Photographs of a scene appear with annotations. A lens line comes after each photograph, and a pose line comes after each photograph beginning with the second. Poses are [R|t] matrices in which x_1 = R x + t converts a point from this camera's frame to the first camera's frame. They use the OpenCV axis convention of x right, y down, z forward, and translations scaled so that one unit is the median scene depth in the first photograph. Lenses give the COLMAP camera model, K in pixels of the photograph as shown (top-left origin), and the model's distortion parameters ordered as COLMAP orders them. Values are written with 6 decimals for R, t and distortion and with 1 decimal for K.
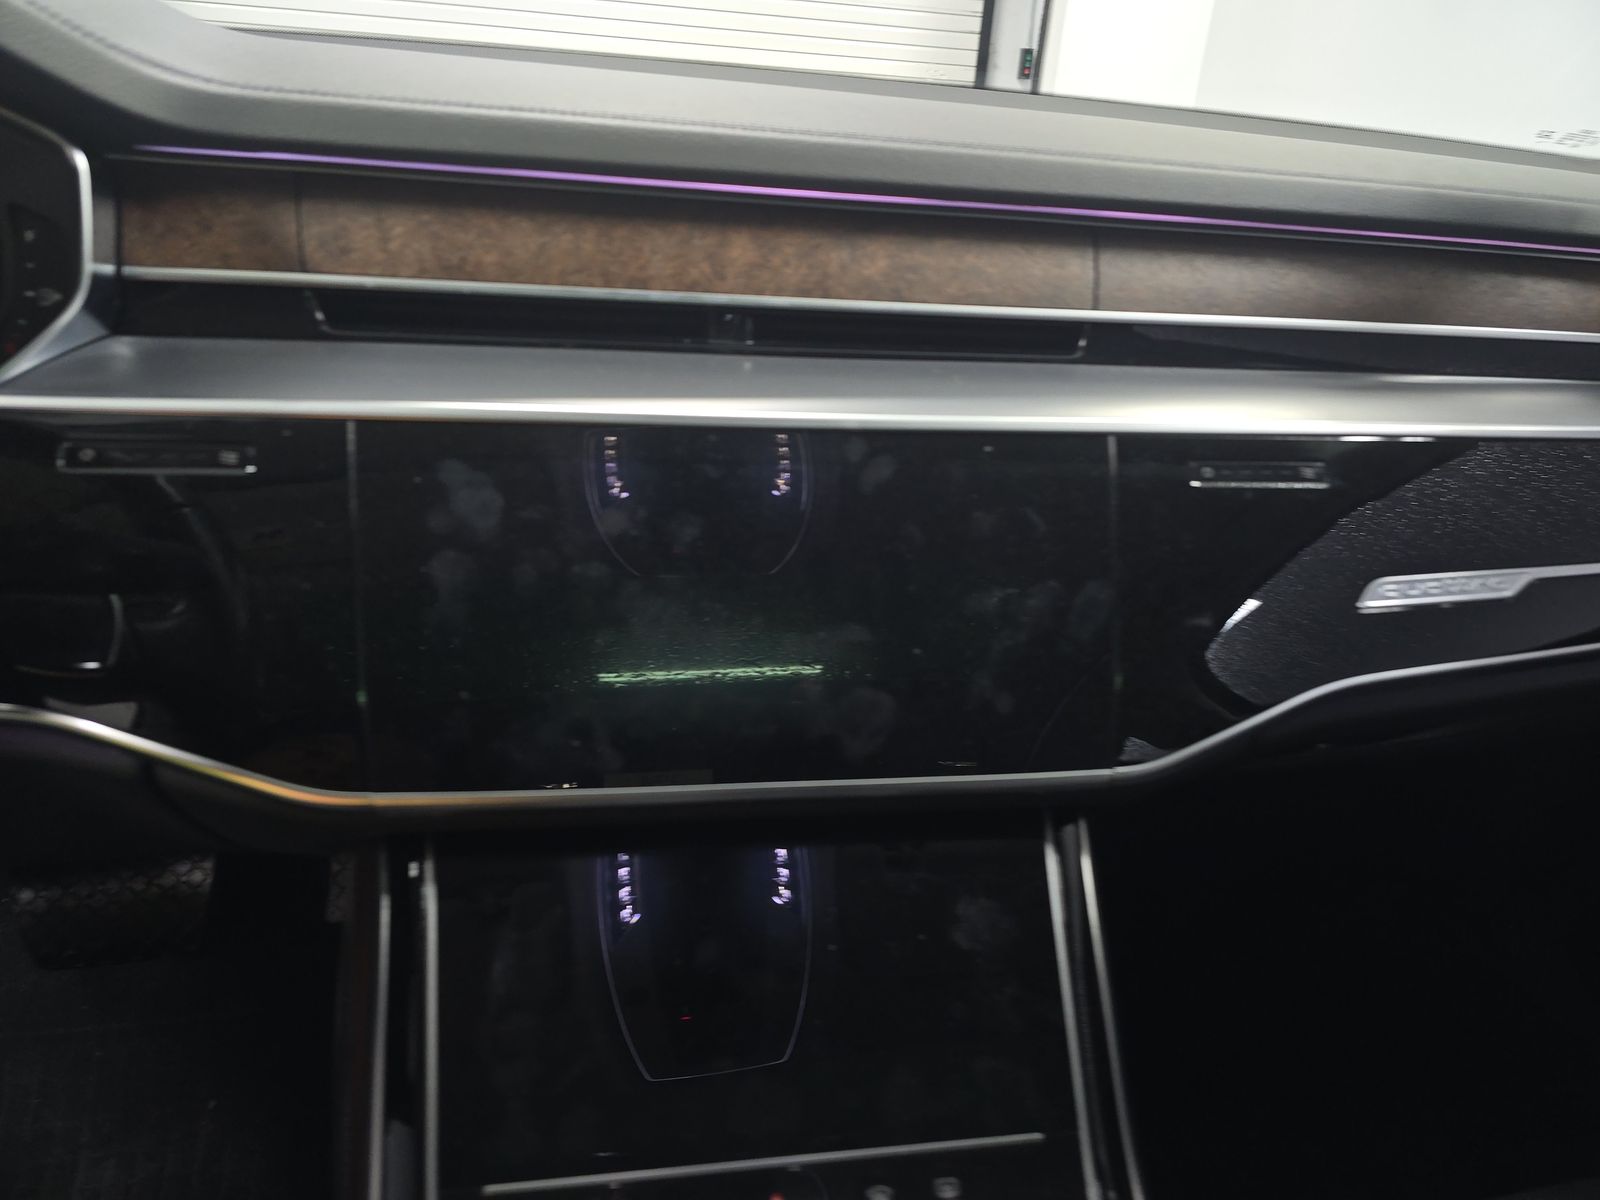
lens RADIAL K [[1071.6, 0, 800.0], [0, 1071.6, 600.0], [0, 0, 1]] dist [0.058988, -0.043997]
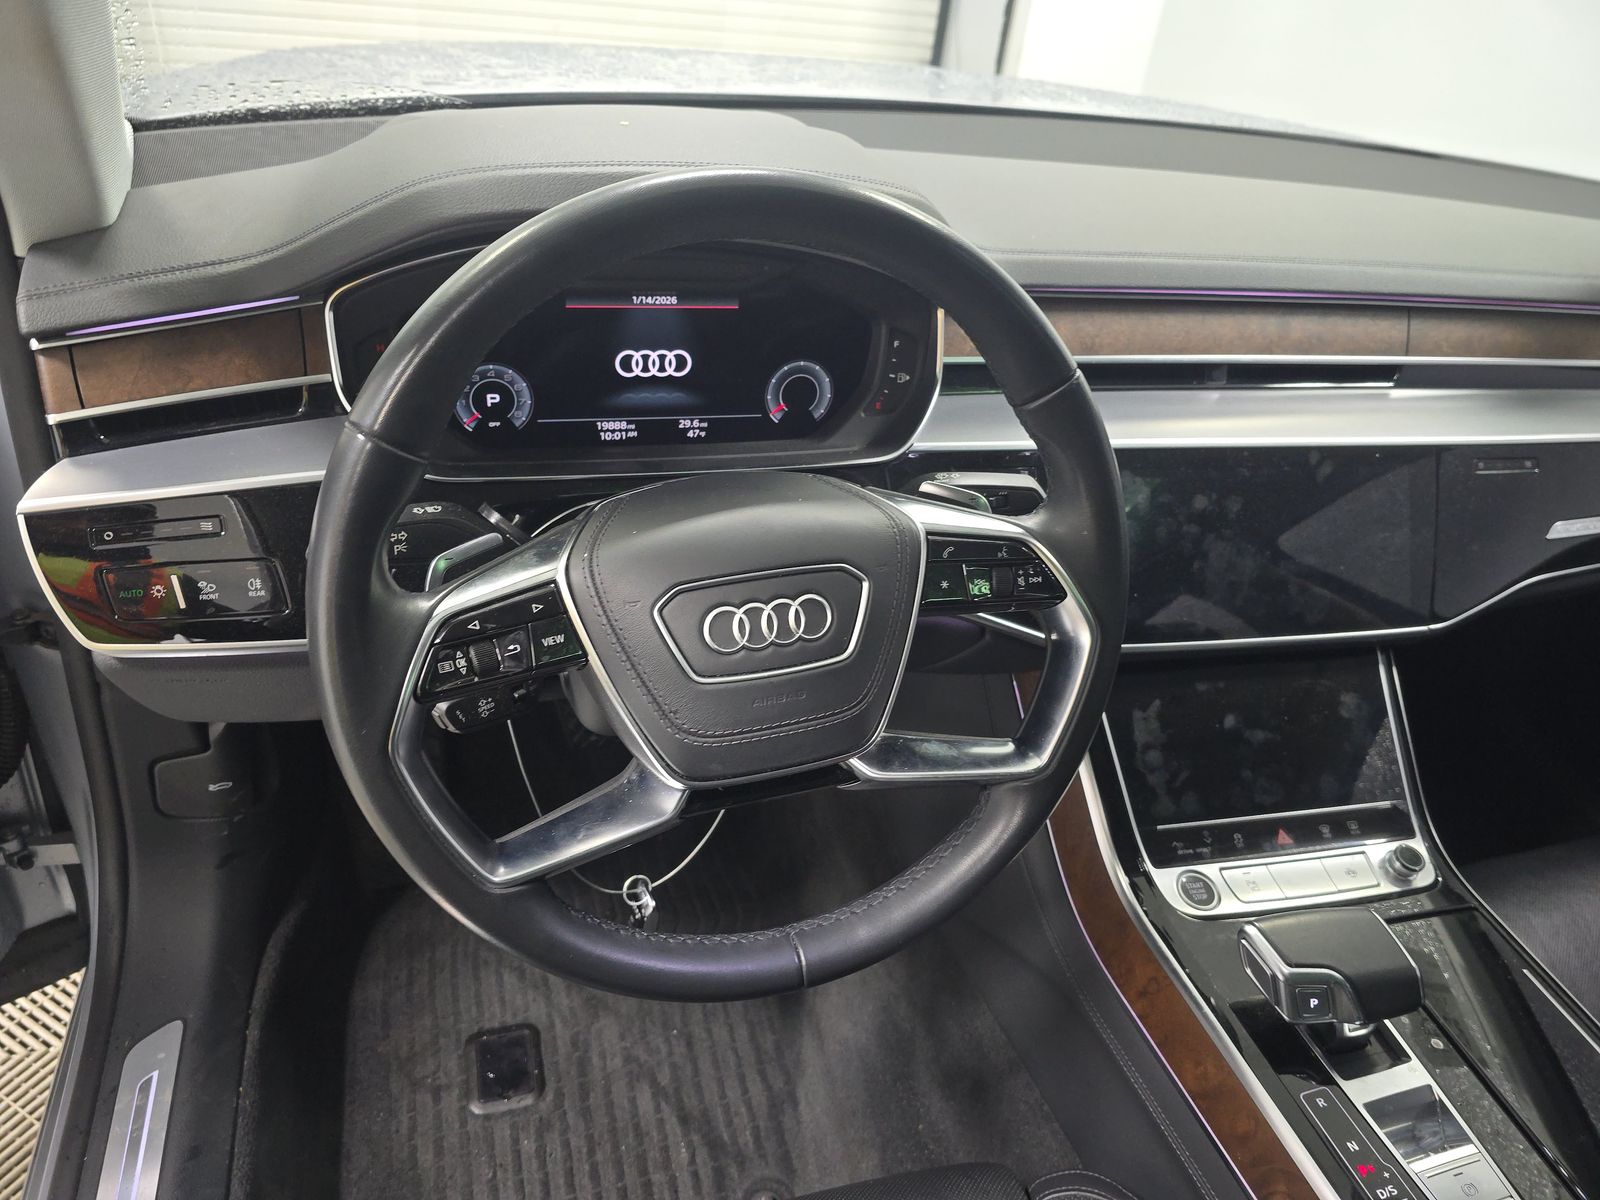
lens RADIAL K [[1071.6, 0, 800.0], [0, 1071.6, 600.0], [0, 0, 1]] dist [0.058988, -0.043997]
pose [[0.993545, -0.016169, 0.112284, -1.031302], [-0.004179, 0.983901, 0.178665, -0.227310], [-0.113365, -0.177981, 0.977482, -0.749283]]
